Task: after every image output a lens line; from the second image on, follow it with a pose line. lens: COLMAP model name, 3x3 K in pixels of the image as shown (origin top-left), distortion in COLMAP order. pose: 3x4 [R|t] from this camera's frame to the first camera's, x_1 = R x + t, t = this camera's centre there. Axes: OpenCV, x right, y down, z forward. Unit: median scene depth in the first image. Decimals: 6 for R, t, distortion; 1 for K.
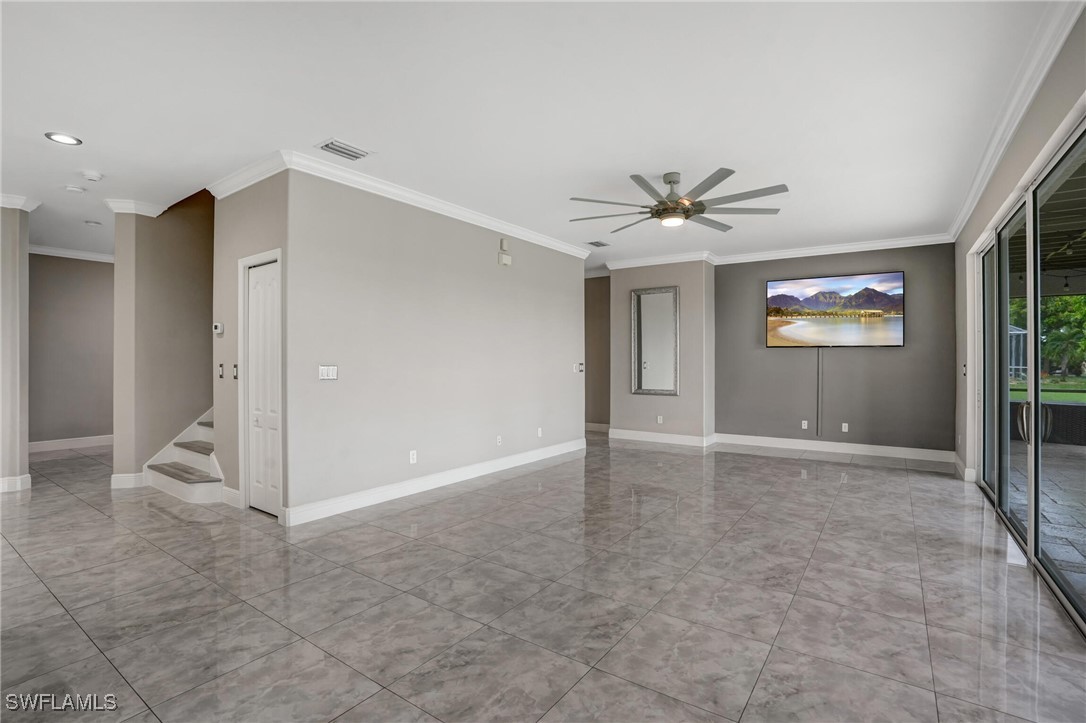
lens RADIAL K [[512.0, 0, 544.1], [0, 512.0, 360.1], [0, 0, 1]] dist [-0.070898, 0.026912]
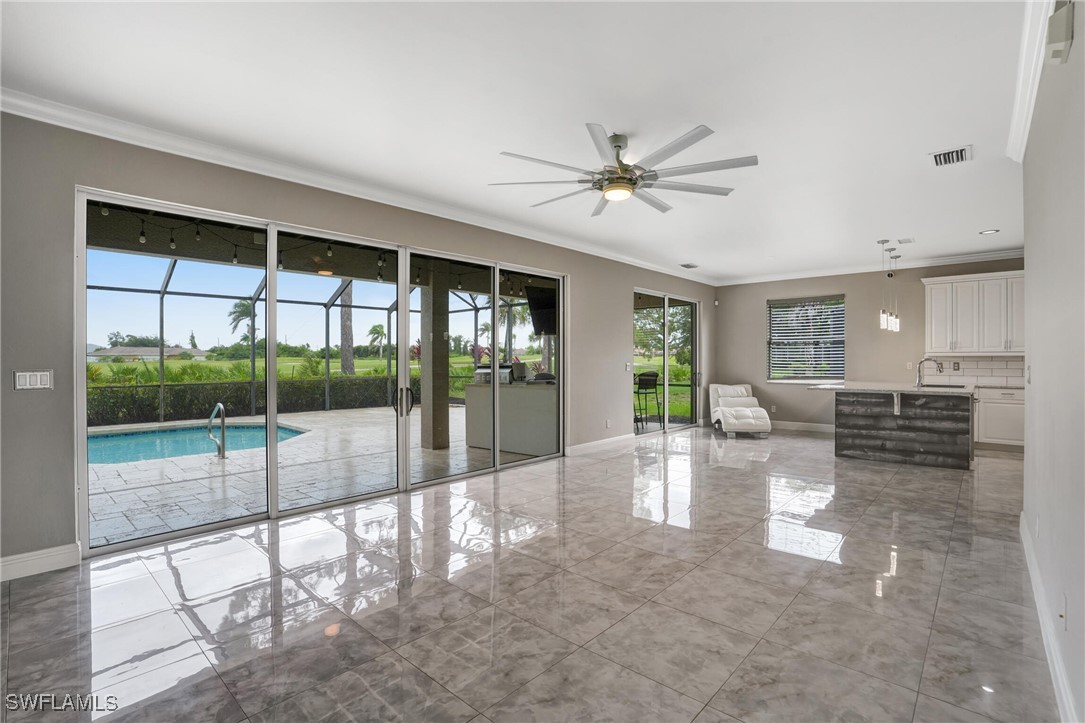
lens RADIAL K [[511.5, 0, 543.6], [0, 511.5, 360.1], [0, 0, 1]] dist [-0.070898, 0.026912]
pose [[-0.993263, 0.000411, 0.115881, 0.283597], [0.000749, 0.999996, 0.002873, -0.002026], [-0.115879, 0.002940, -0.993259, 1.838595]]
